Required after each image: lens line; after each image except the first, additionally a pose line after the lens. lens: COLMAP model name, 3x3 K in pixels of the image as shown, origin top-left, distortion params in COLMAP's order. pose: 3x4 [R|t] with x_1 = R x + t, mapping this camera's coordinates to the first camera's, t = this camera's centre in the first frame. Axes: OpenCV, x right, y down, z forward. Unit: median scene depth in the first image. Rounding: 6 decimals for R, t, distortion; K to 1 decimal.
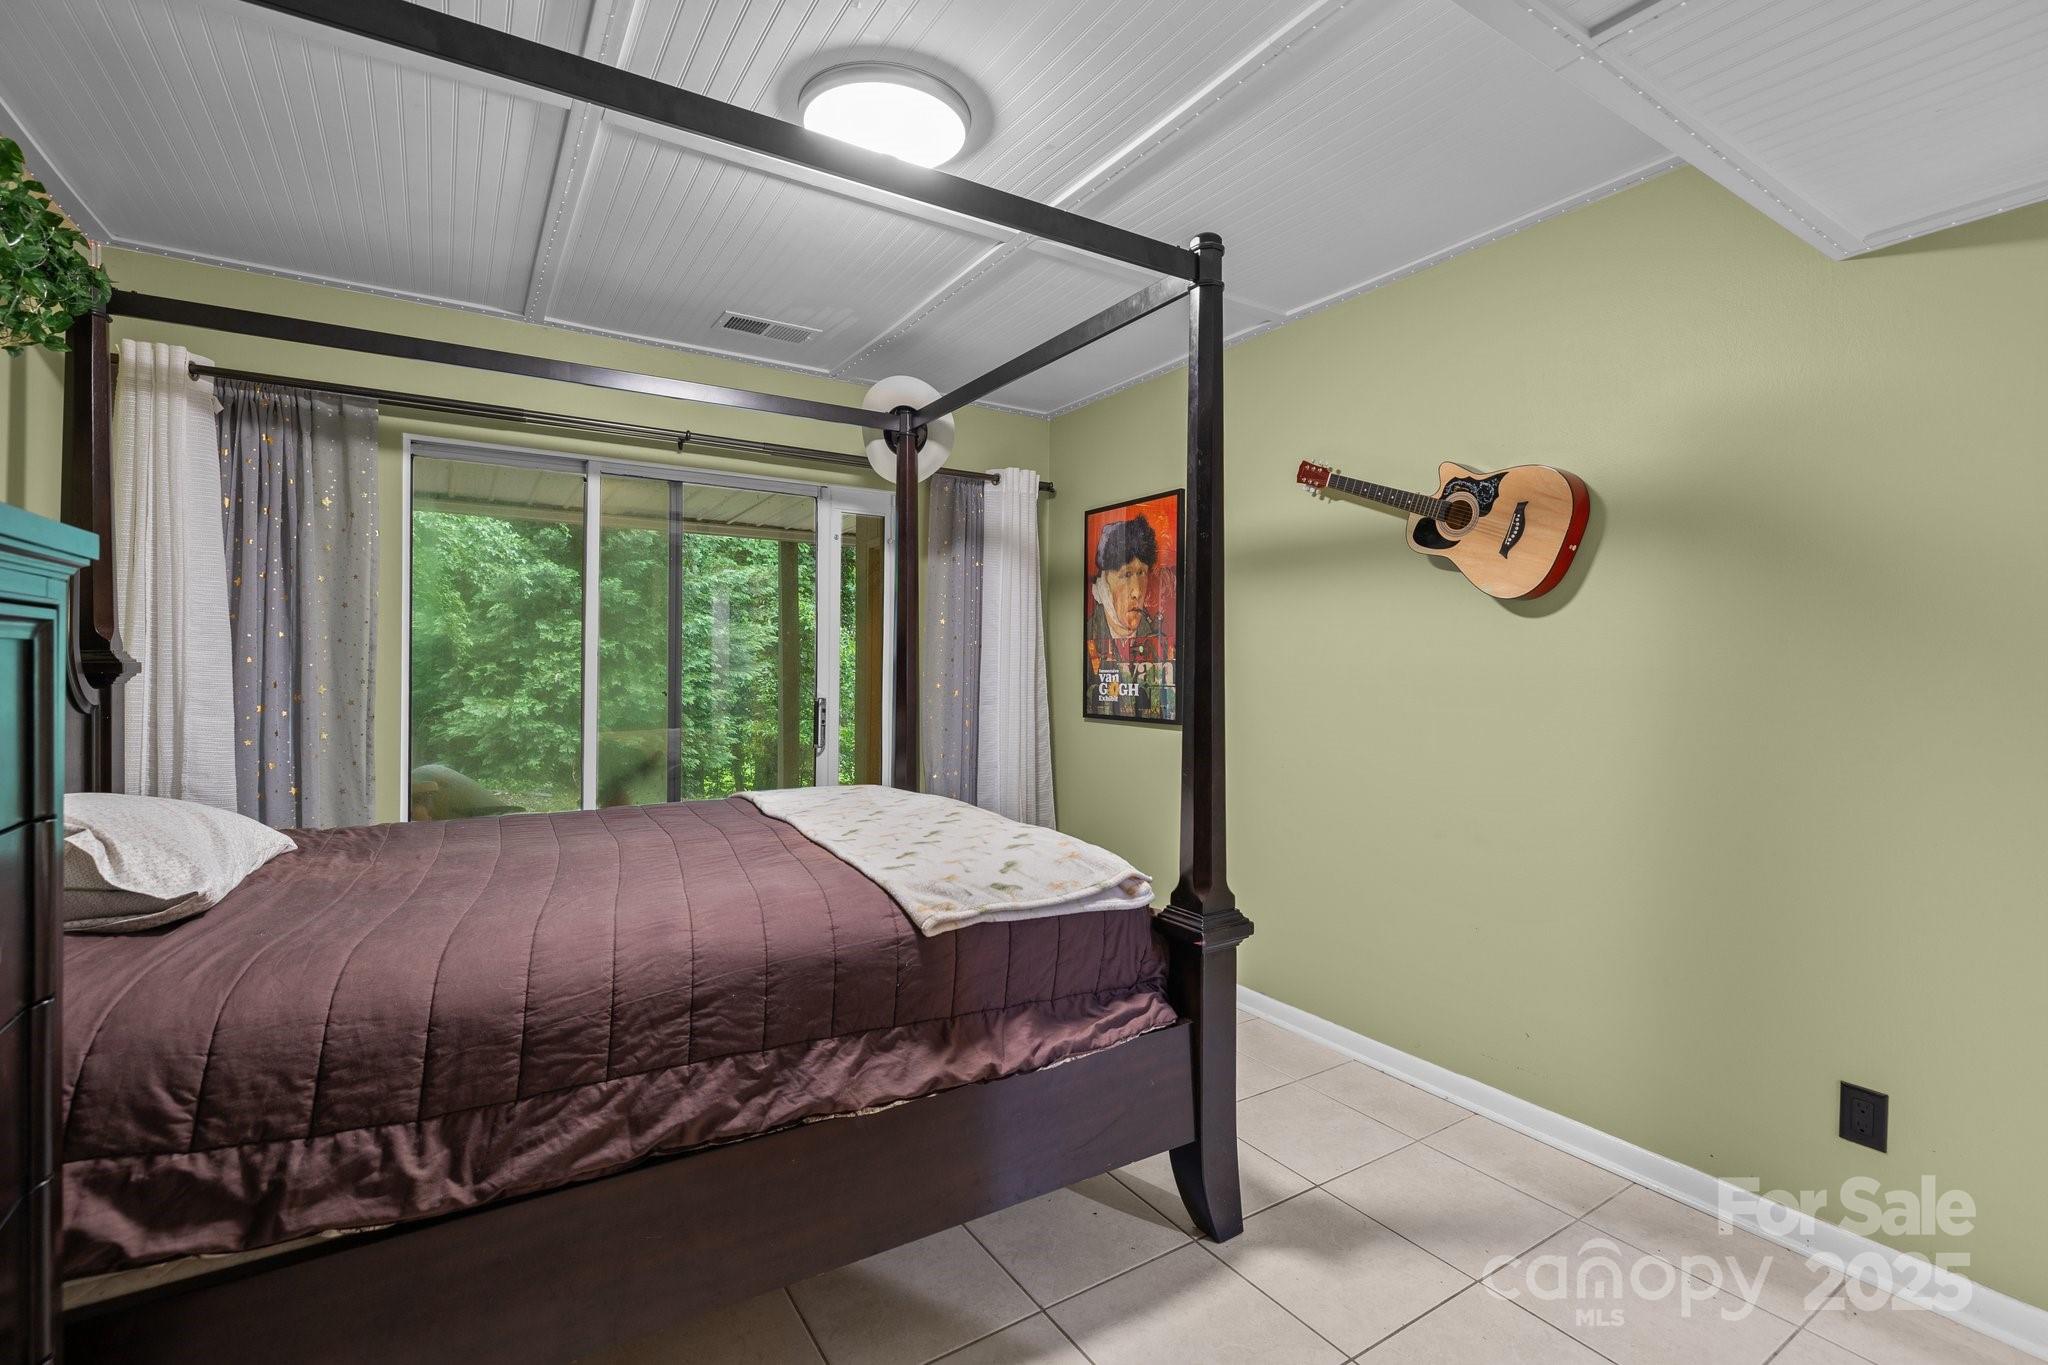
lens RADIAL K [[897.9, 0, 1018.7], [0, 897.9, 676.6], [0, 0, 1]] dist [-0.001543, -0.000029]
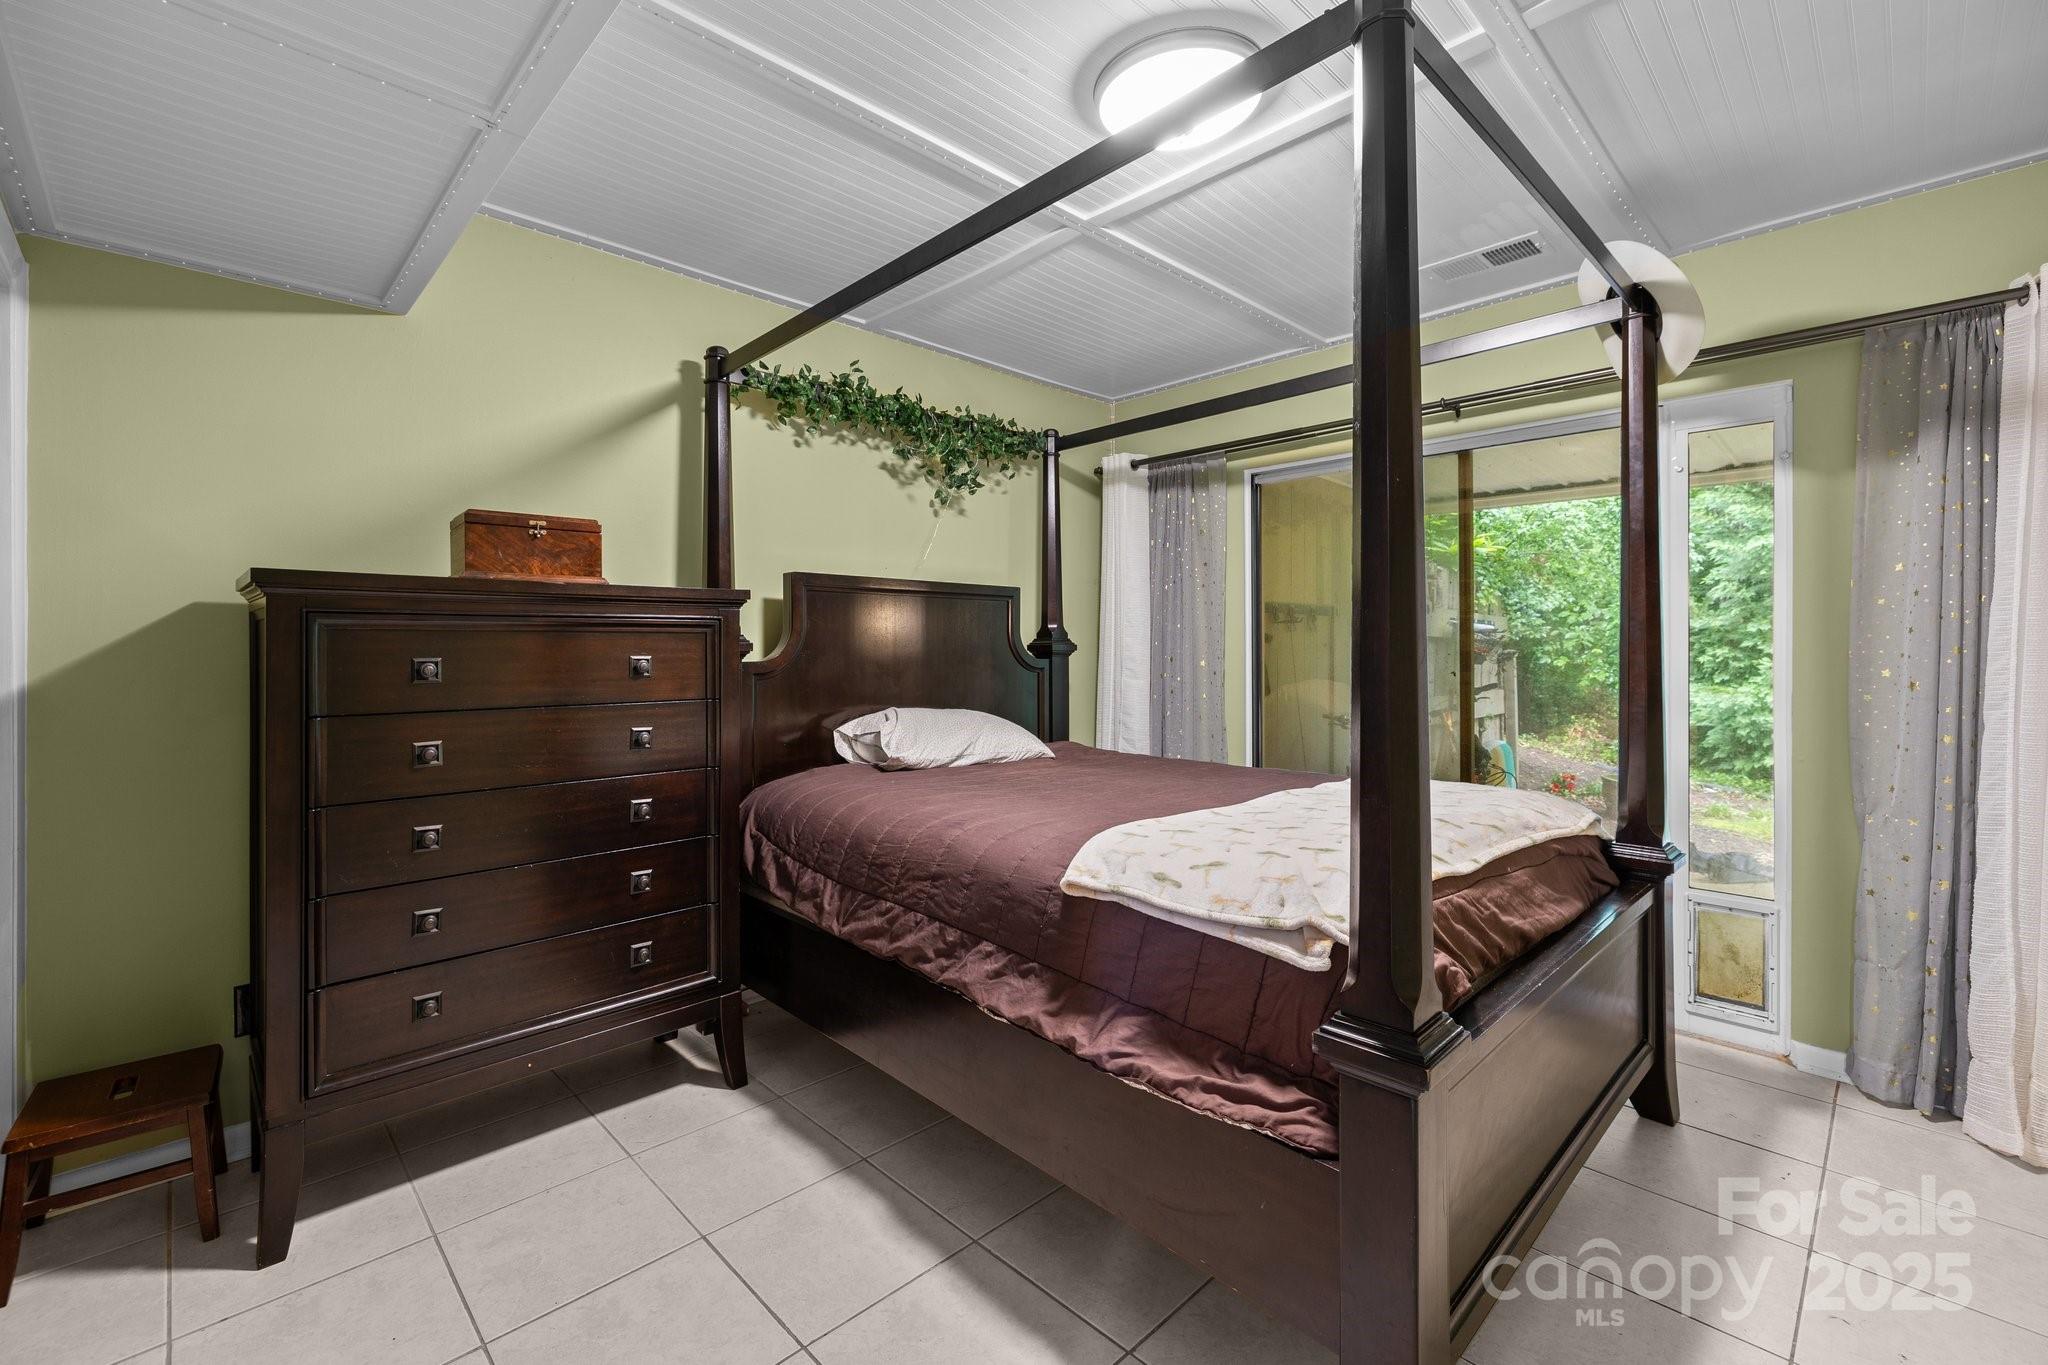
lens RADIAL K [[871.1, 0, 1021.6], [0, 871.1, 663.6], [0, 0, 1]] dist [-0.003031, -0.000741]
pose [[0.204155, 0.008431, -0.978902, 0.858336], [-0.009665, 0.999932, 0.006597, 0.013342], [0.978891, 0.008114, 0.204222, 0.716195]]
